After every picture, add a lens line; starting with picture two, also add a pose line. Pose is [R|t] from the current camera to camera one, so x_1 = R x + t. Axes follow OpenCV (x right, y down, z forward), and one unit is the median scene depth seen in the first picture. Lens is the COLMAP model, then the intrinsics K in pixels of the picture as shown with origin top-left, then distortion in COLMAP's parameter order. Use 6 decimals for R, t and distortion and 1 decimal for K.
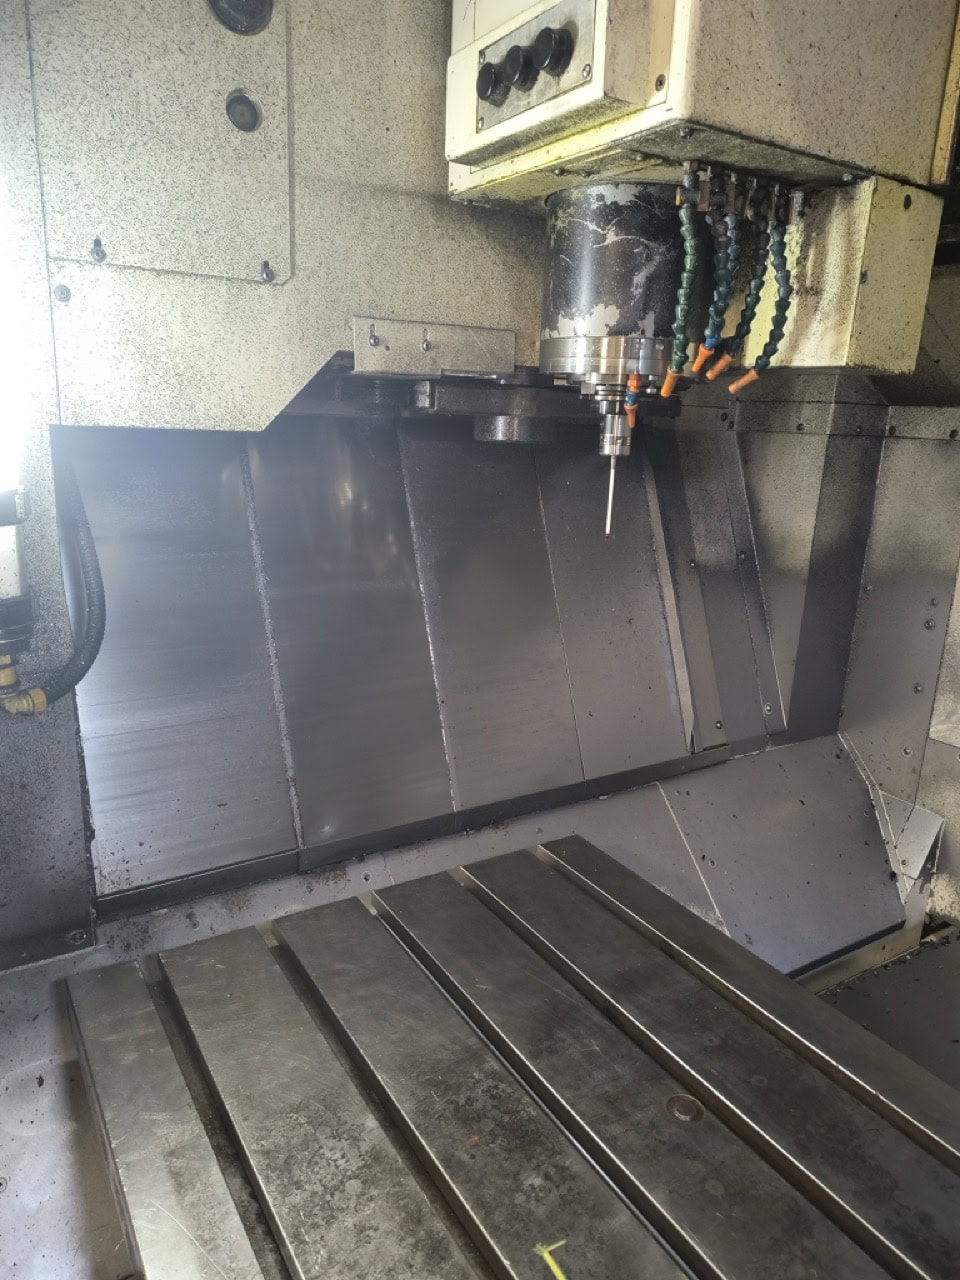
lens RADIAL K [[872.9, 0, 480.0], [0, 872.9, 640.0], [0, 0, 1]] dist [0.018699, -0.021413]
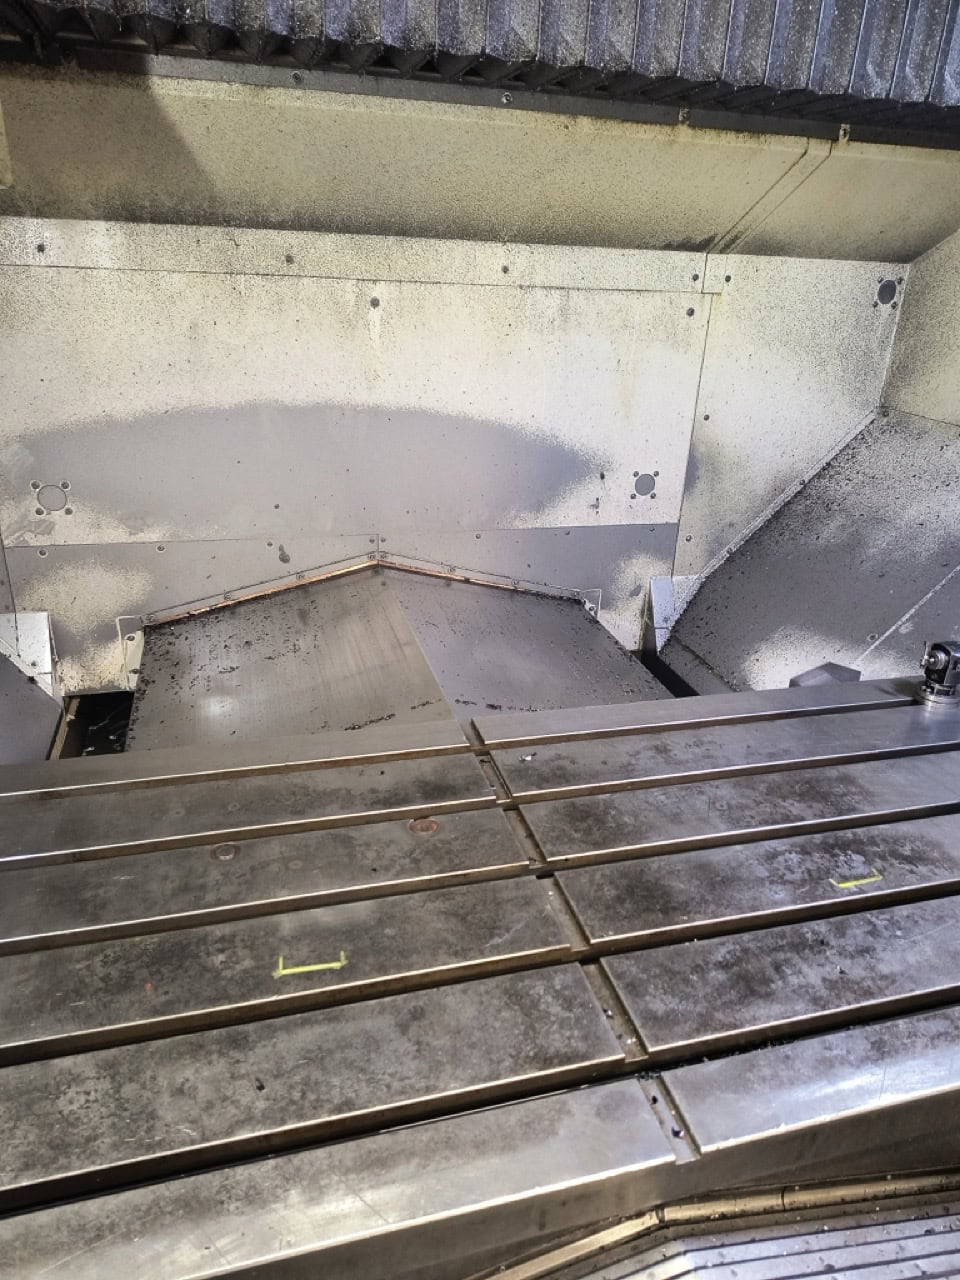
lens RADIAL K [[872.9, 0, 480.0], [0, 872.9, 640.0], [0, 0, 1]] dist [0.018699, -0.021413]
pose [[0.294554, -0.412570, 0.861988, -0.646364], [0.214807, 0.907508, 0.360954, -0.109187], [-0.931180, 0.078841, 0.355933, 0.225611]]
